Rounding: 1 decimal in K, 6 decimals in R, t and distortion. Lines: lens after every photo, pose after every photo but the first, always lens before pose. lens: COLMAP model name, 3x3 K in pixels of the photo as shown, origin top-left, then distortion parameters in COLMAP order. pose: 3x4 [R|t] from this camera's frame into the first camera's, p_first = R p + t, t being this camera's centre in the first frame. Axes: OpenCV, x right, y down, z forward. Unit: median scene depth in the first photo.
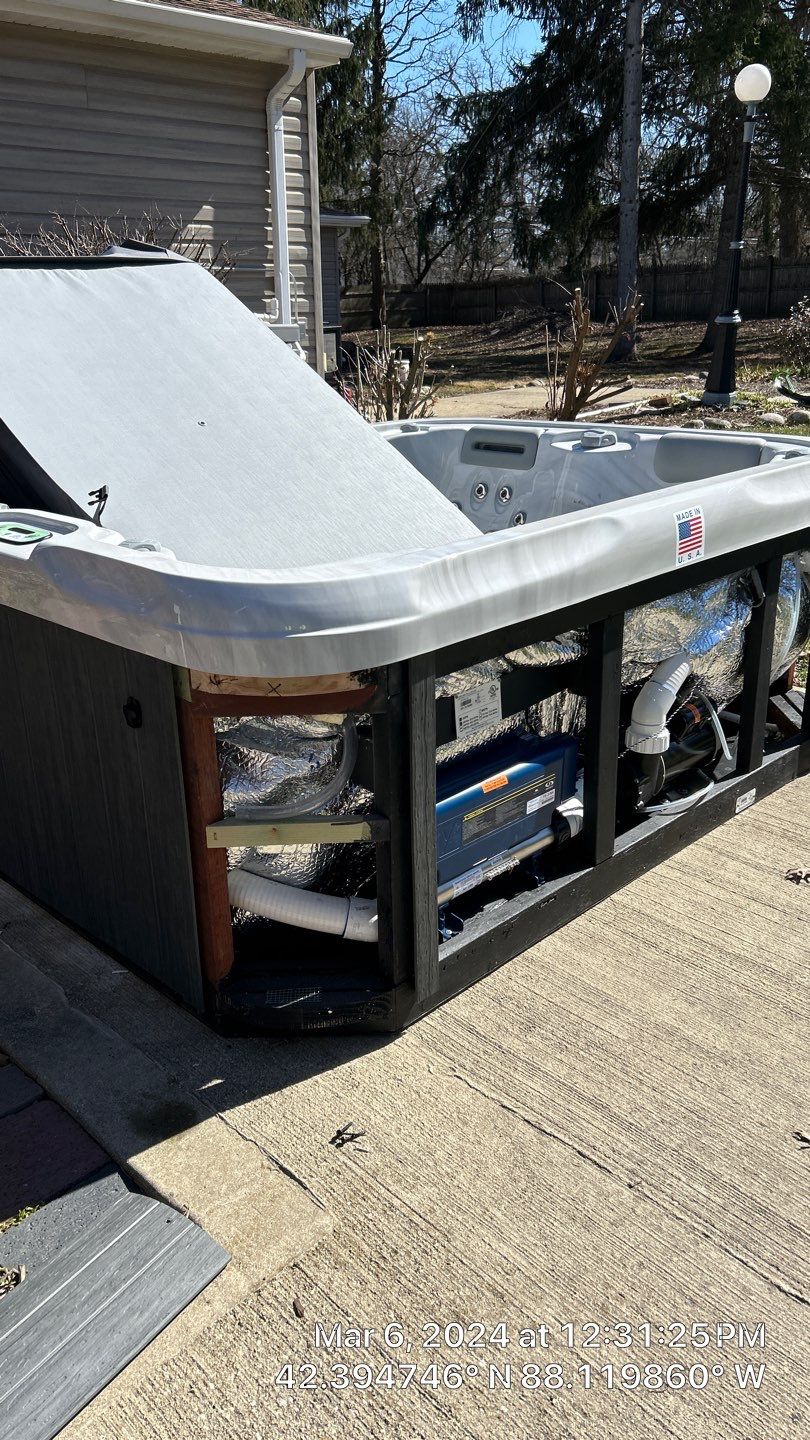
lens RADIAL K [[1093.9, 0, 394.3], [0, 1093.9, 704.5], [0, 0, 1]] dist [0.049161, -0.045386]
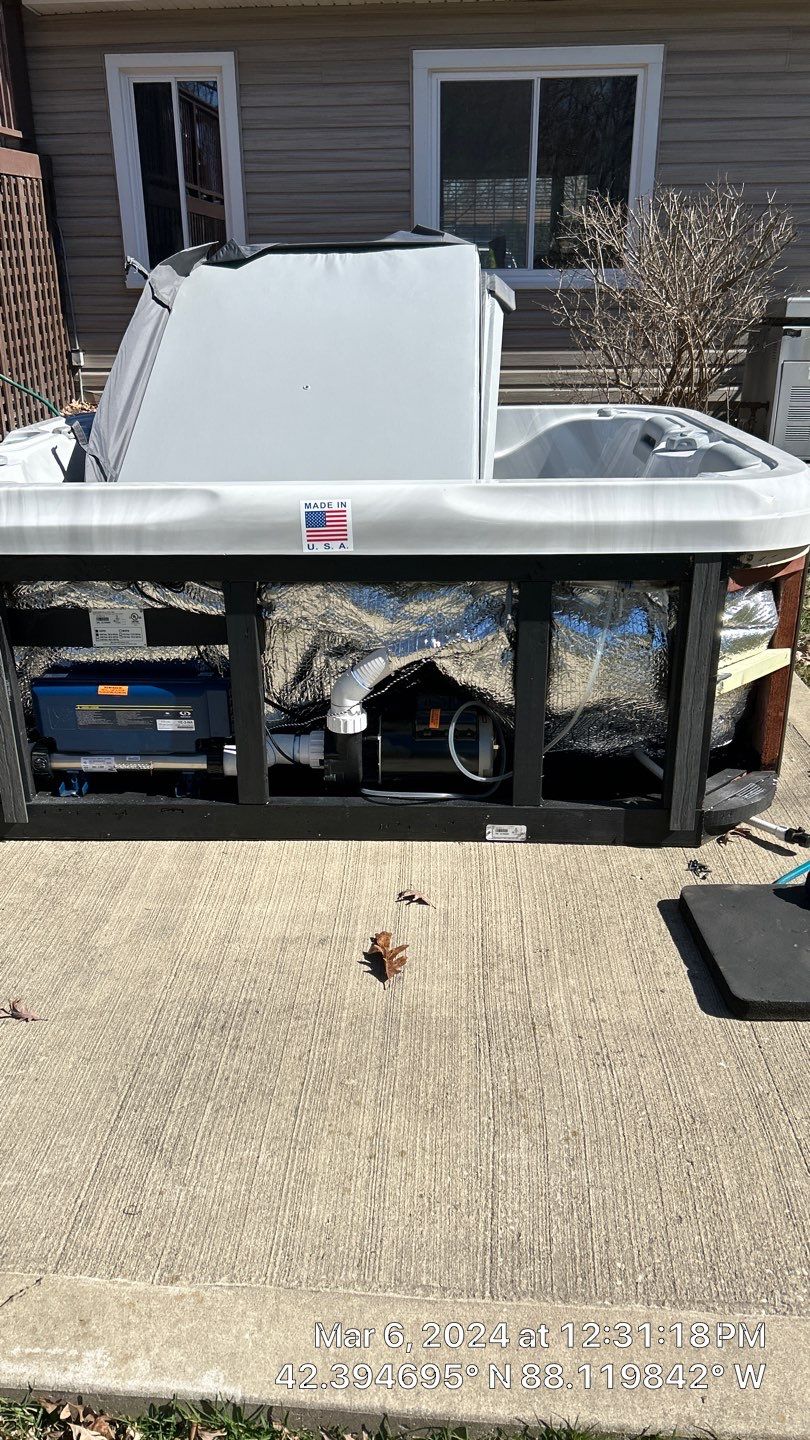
lens RADIAL K [[1093.9, 0, 394.3], [0, 1093.9, 704.5], [0, 0, 1]] dist [0.049161, -0.045386]
pose [[0.681940, 0.279375, -0.675949, 1.053872], [-0.256182, 0.956867, 0.137027, -0.149479], [0.685075, 0.079722, 0.724097, 0.302277]]
